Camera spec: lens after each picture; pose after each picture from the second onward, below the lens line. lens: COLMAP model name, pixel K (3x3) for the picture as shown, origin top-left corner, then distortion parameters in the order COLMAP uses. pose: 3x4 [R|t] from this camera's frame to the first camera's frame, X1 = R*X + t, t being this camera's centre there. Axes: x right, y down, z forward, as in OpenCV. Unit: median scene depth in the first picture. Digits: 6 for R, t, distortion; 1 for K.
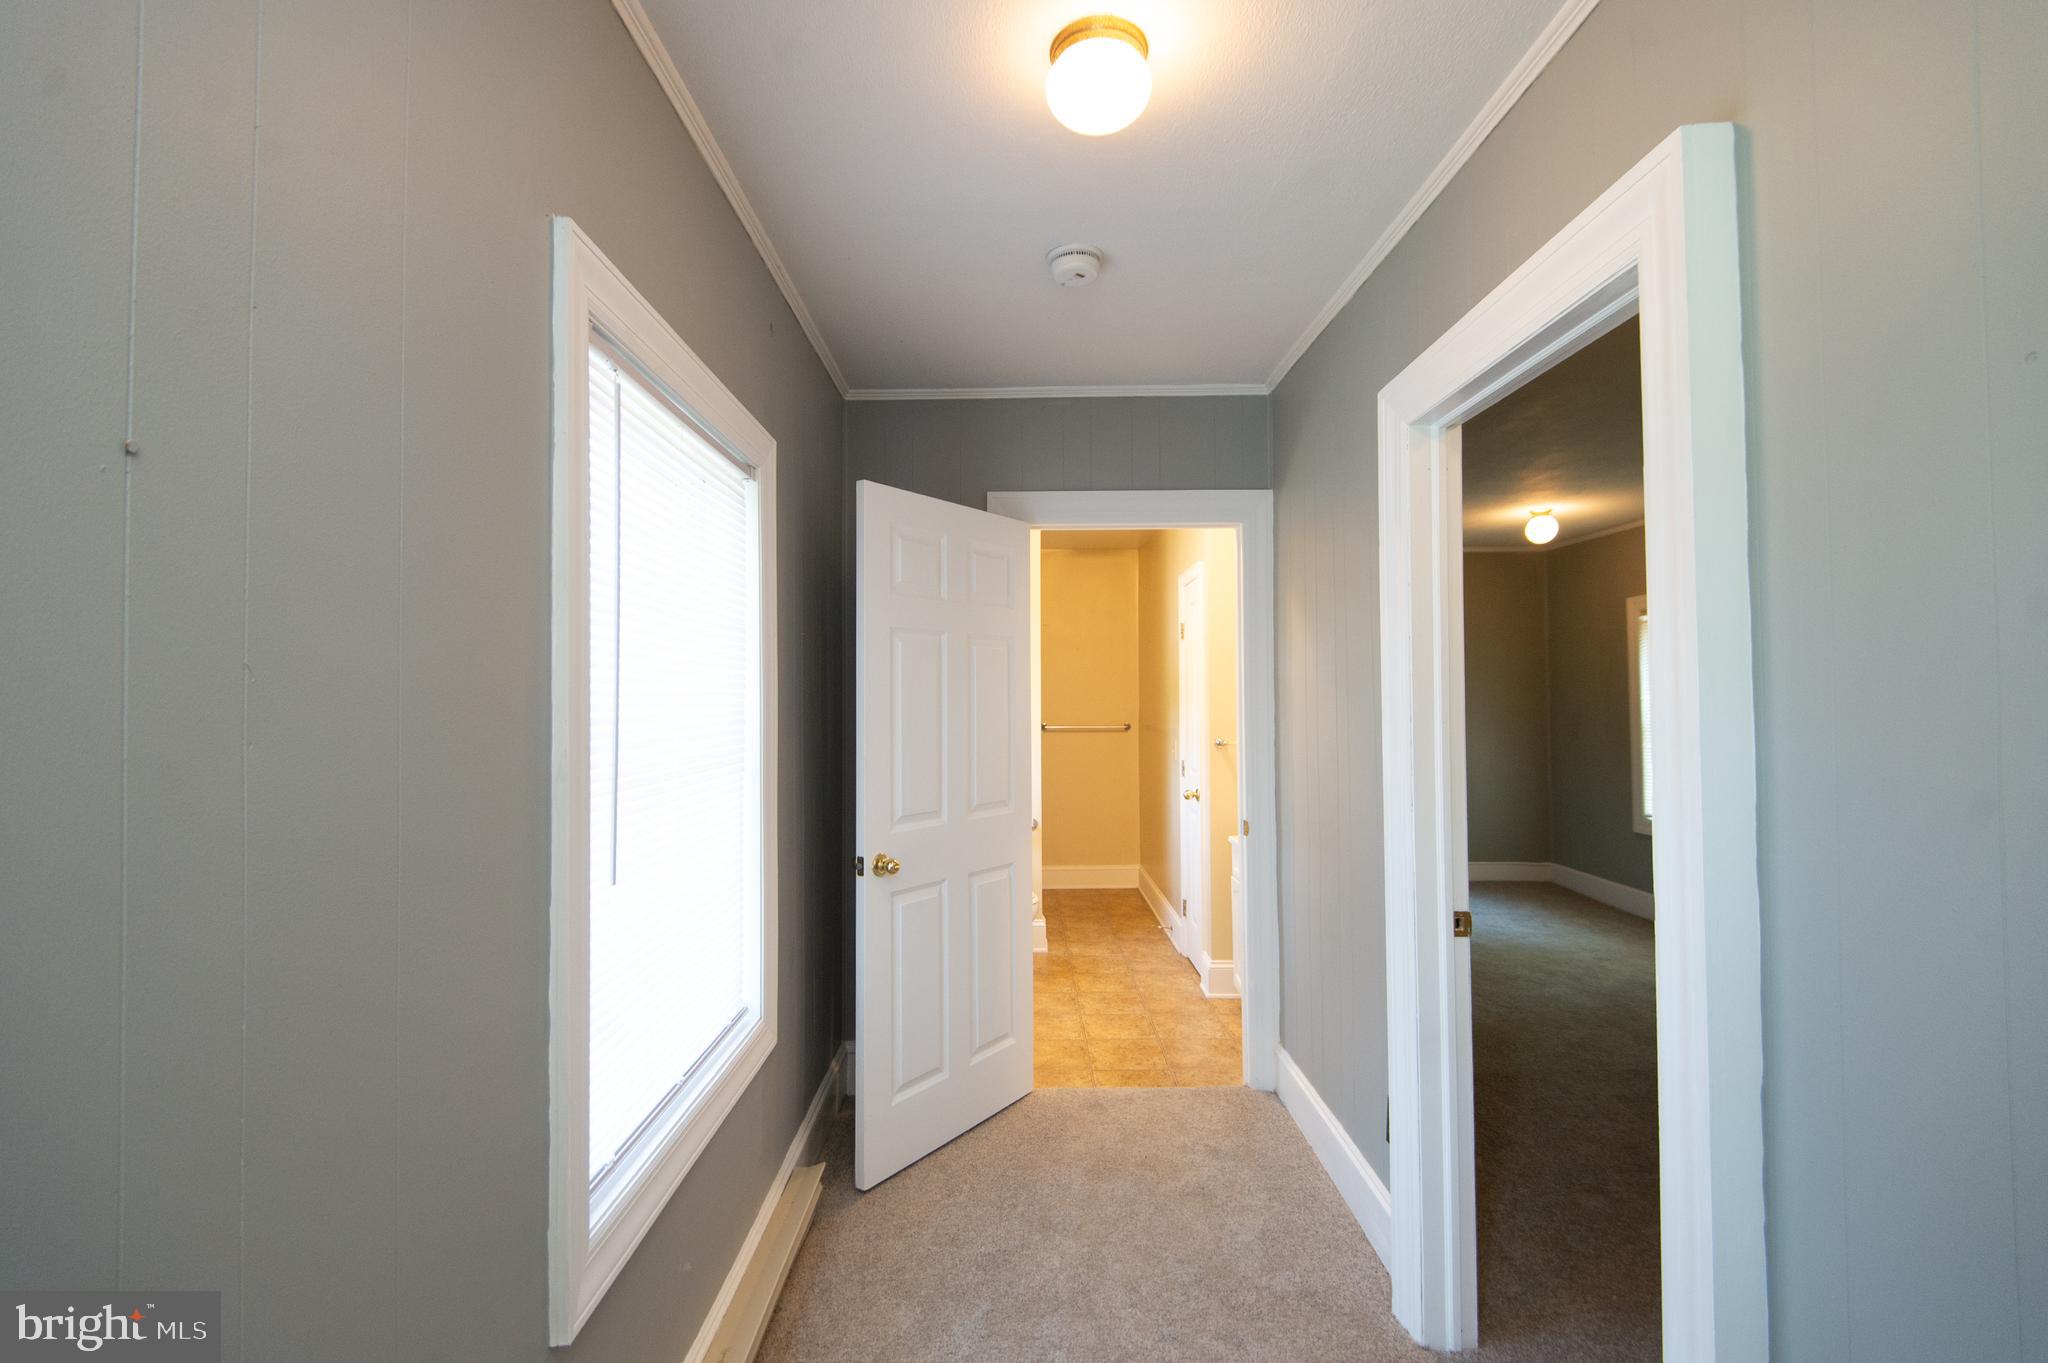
lens RADIAL K [[906.3, 0, 1033.3], [0, 906.3, 676.7], [0, 0, 1]] dist [0.001461, -0.001099]
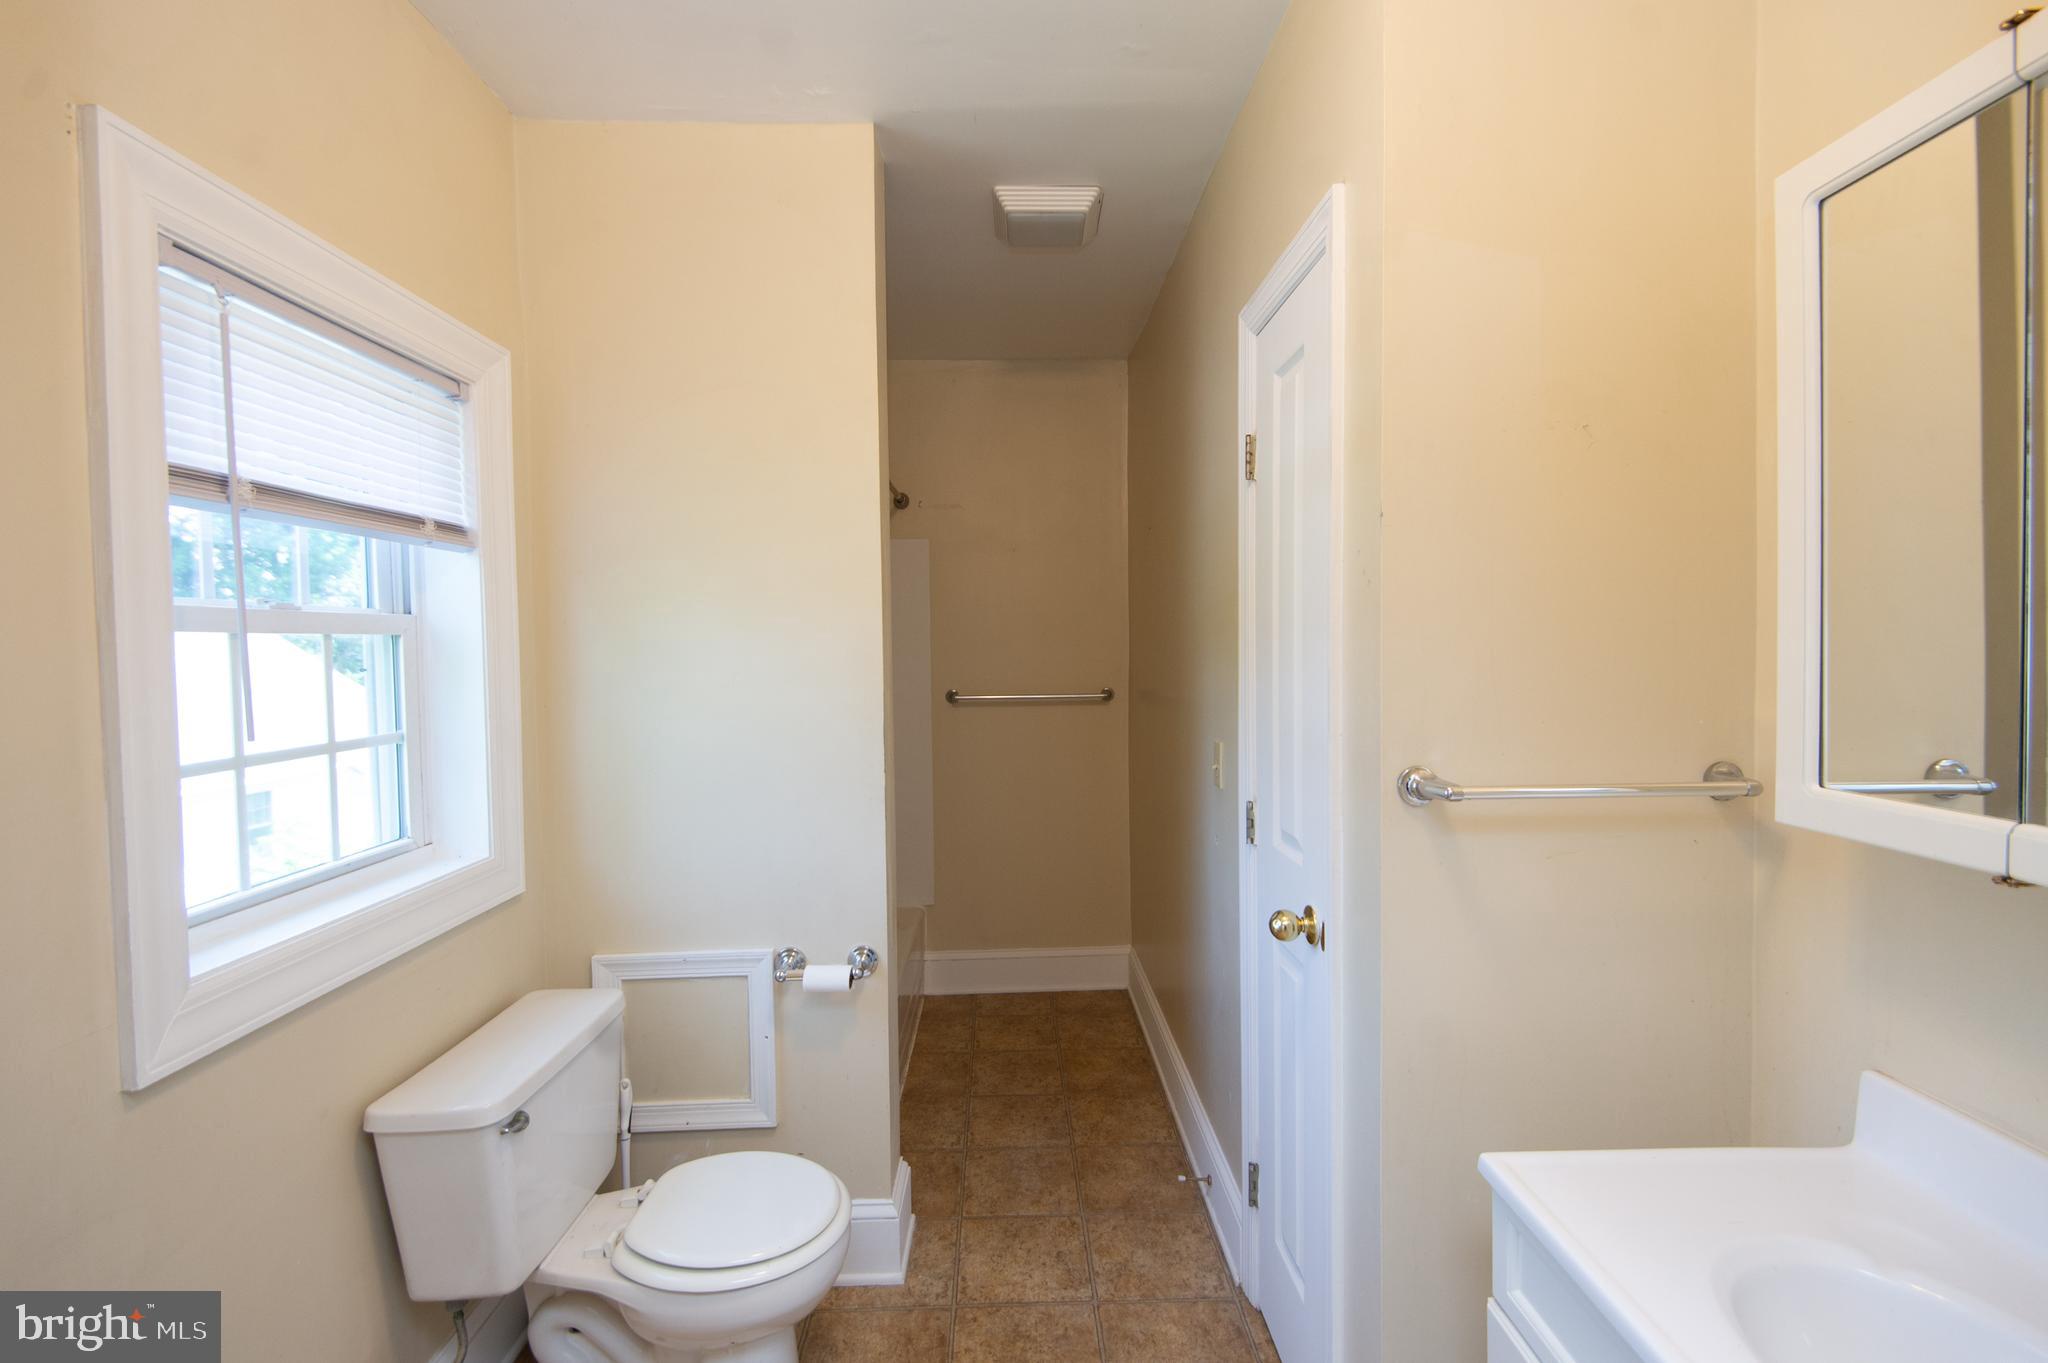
lens RADIAL K [[906.3, 0, 1033.3], [0, 906.3, 676.7], [0, 0, 1]] dist [0.001461, -0.001099]
pose [[0.999823, -0.007653, 0.017200, 0.051317], [0.006673, 0.998391, 0.056311, 0.013615], [-0.017603, -0.056186, 0.998265, 0.468132]]
